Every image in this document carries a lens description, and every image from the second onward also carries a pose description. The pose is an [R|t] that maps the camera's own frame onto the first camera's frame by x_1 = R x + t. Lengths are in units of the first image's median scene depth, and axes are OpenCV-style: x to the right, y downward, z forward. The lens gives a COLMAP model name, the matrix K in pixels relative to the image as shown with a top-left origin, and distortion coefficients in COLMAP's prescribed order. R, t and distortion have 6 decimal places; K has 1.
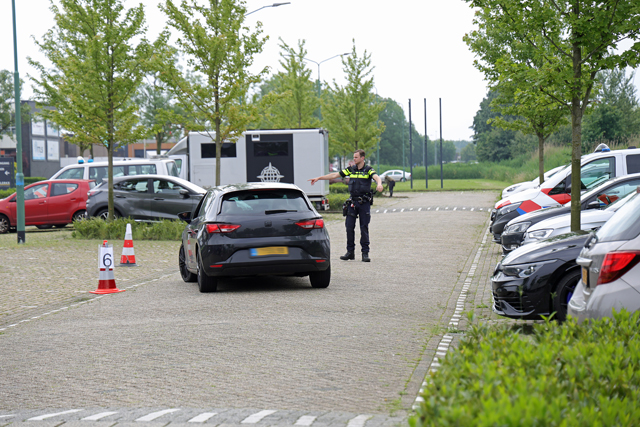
lens RADIAL K [[1630.0, 0, 320.0], [0, 1630.0, 213.5], [0, 0, 1]] dist [0.538303, 0.007663]
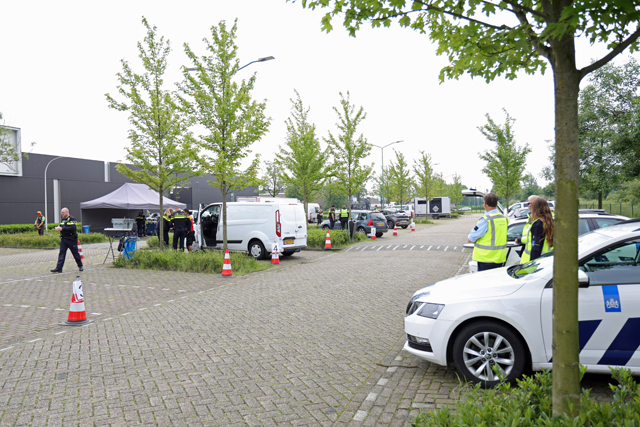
lens RADIAL K [[525.3, 0, 320.0], [0, 525.3, 213.5], [0, 0, 1]] dist [-0.058086, 0.000220]
pose [[0.975105, -0.003954, -0.221708, -0.022977], [0.000549, 0.999881, -0.015415, 0.008136], [0.221743, 0.014910, 0.974991, -0.300245]]
